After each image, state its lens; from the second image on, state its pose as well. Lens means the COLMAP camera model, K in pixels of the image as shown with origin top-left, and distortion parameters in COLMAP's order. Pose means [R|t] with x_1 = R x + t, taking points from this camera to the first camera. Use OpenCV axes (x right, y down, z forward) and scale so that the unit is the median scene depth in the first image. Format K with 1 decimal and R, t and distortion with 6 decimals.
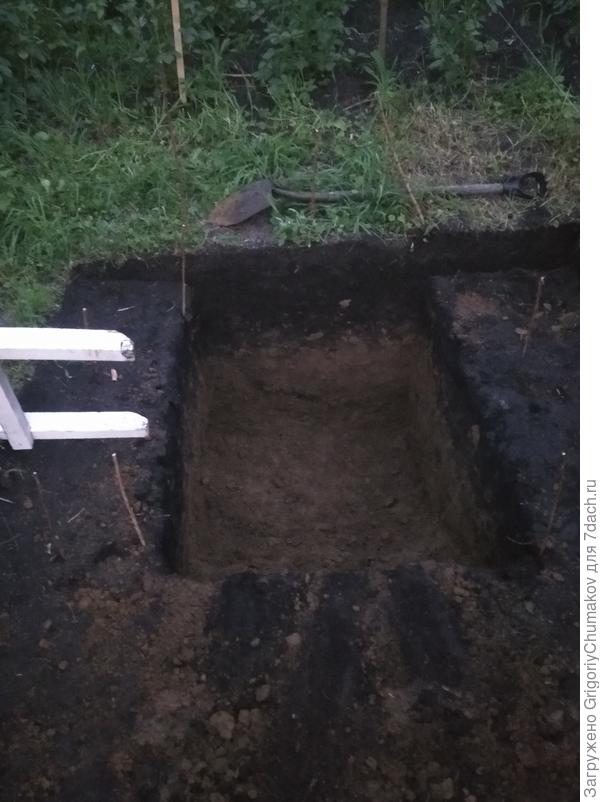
lens RADIAL K [[657.7, 0, 299.0], [0, 657.7, 402.1], [0, 0, 1]] dist [0.012888, -0.034275]
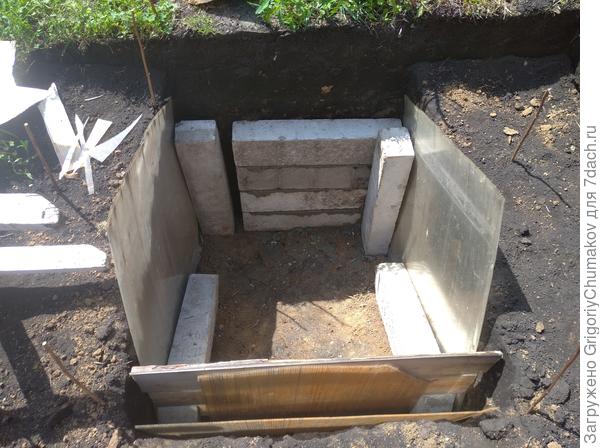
lens RADIAL K [[492.0, 0, 298.0], [0, 492.0, 224.5], [0, 0, 1]] dist [0.012888, -0.034275]
pose [[0.999764, 0.004701, 0.021210, 0.015607], [-0.009600, 0.971414, 0.237197, -0.137554], [-0.019489, -0.237345, 0.971230, 0.270014]]
